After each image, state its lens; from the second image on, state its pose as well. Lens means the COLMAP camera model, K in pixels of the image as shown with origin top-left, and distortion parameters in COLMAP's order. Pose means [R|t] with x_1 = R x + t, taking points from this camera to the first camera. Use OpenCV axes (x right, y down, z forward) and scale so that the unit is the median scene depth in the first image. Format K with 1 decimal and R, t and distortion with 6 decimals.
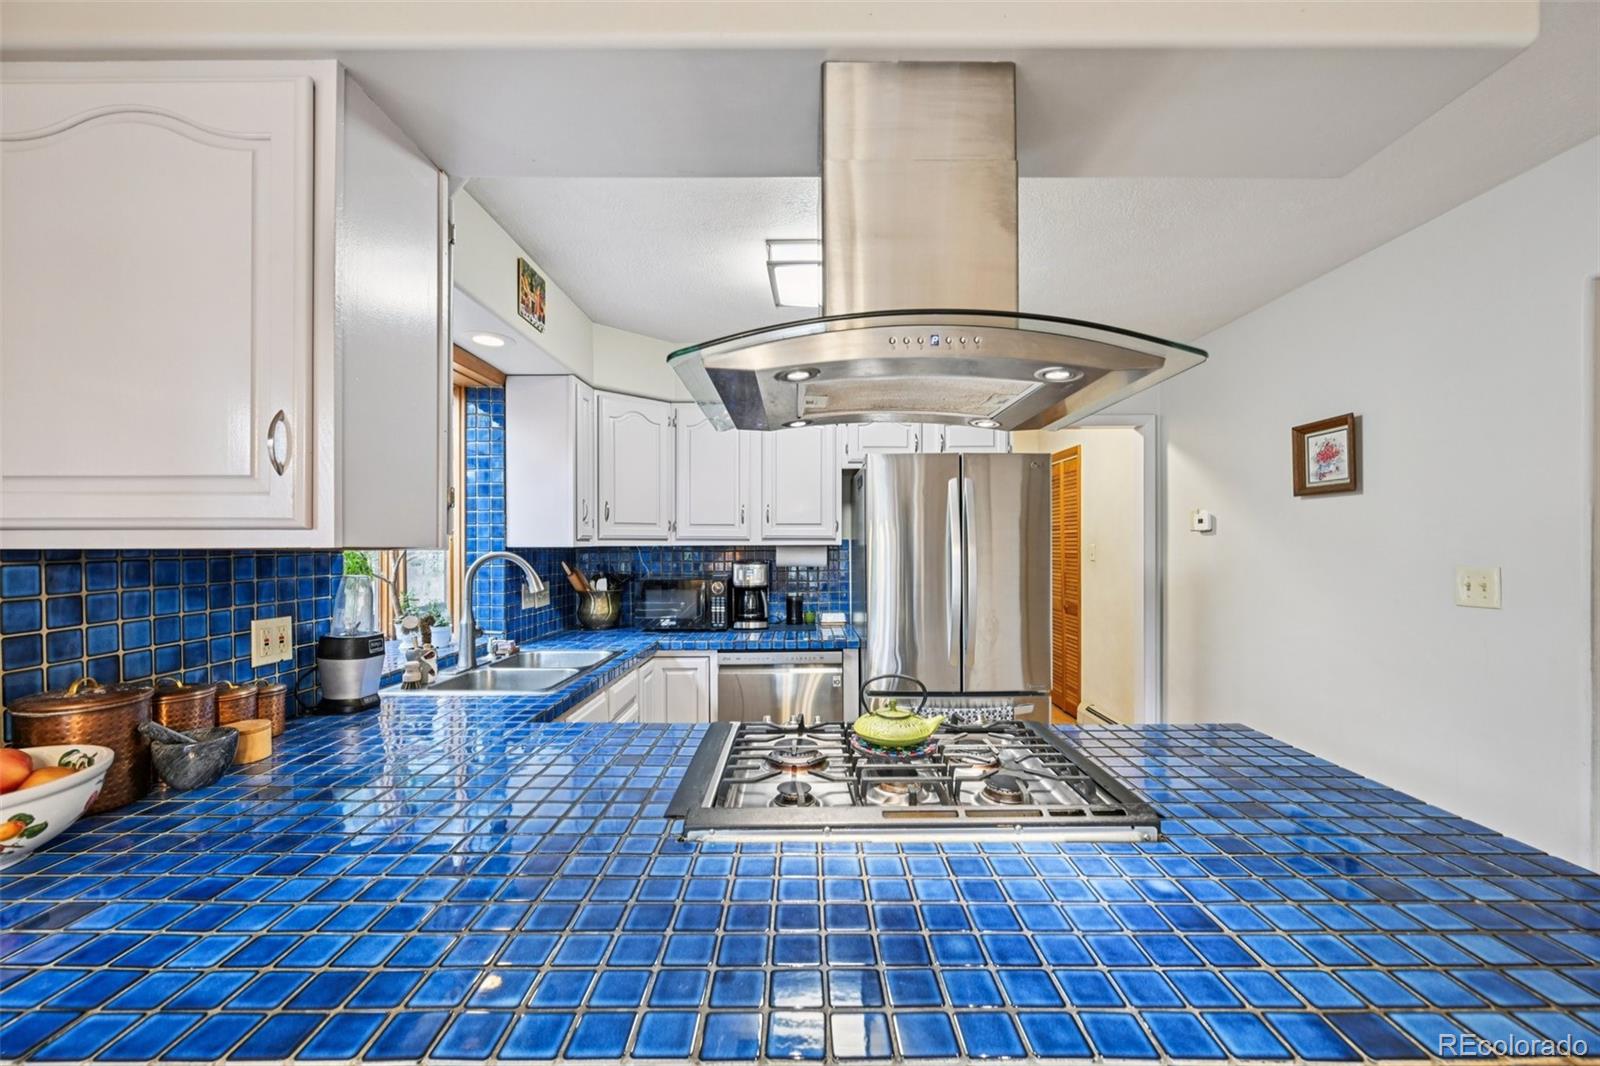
lens RADIAL K [[623.1, 0, 795.5], [0, 623.1, 537.6], [0, 0, 1]] dist [-0.003480, -0.000164]
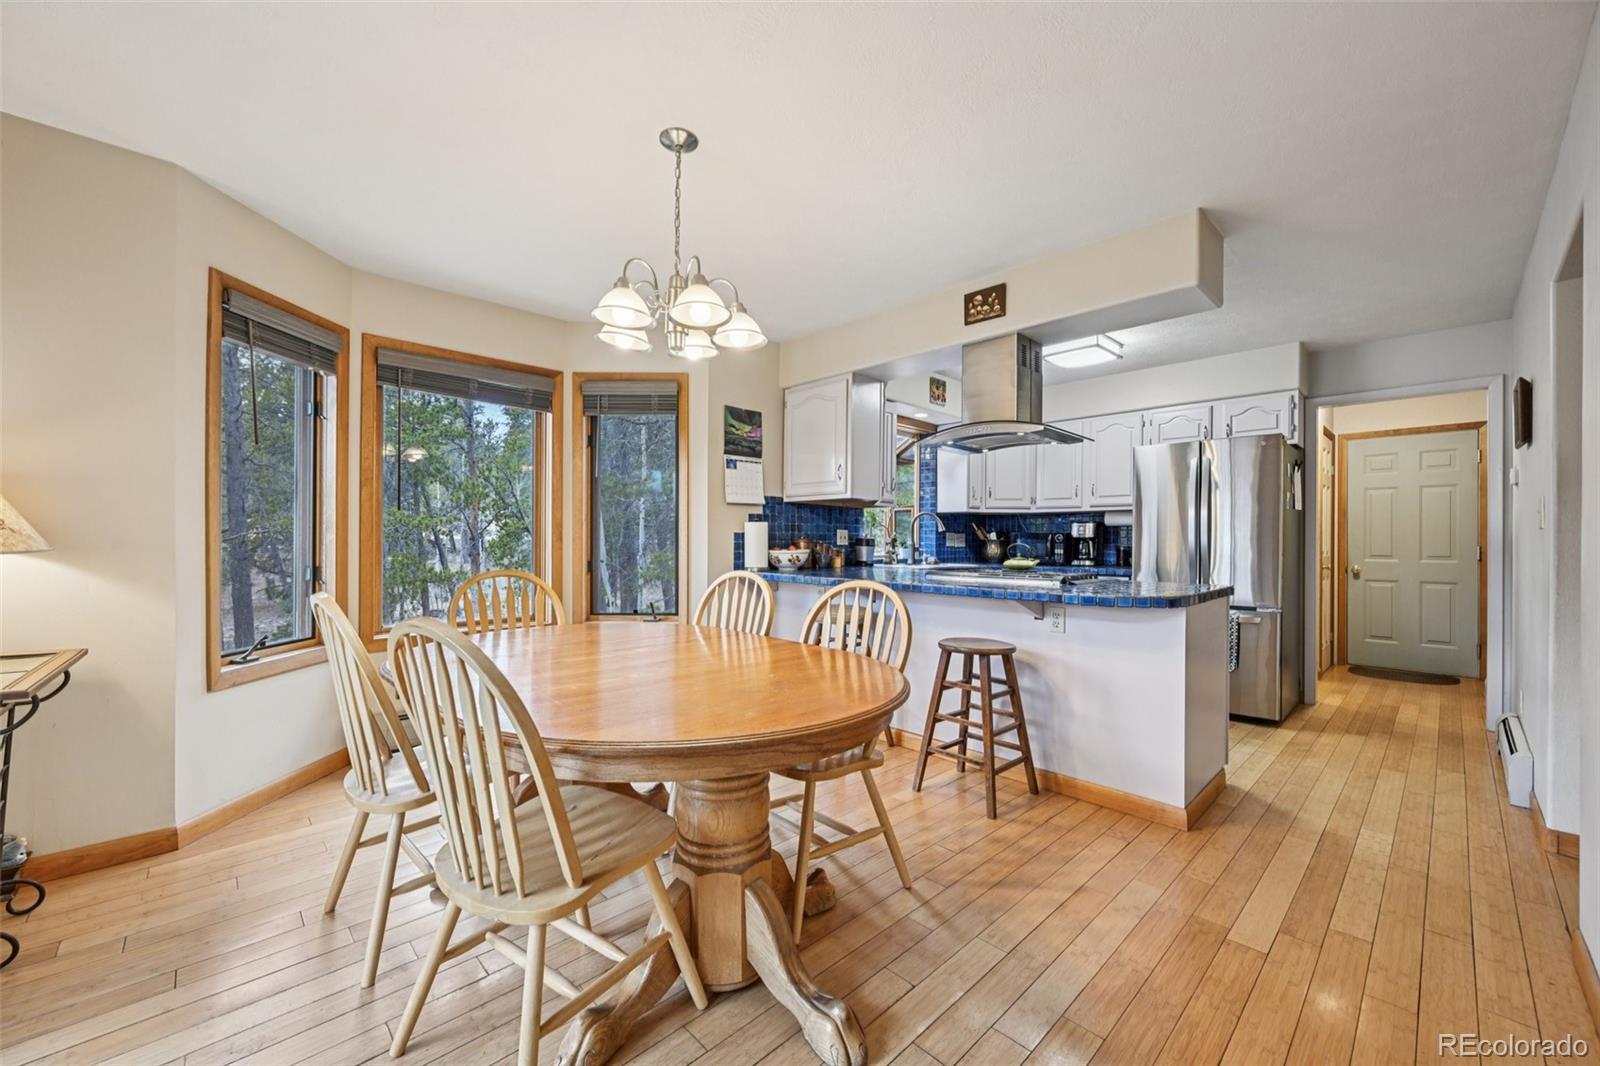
lens RADIAL K [[623.1, 0, 798.4], [0, 623.1, 538.1], [0, 0, 1]] dist [-0.003480, -0.000164]
pose [[0.693303, 0.006224, -0.720619, 0.609278], [-0.002101, 0.999976, 0.006616, 0.077882], [0.720643, -0.003073, 0.693299, -0.640669]]
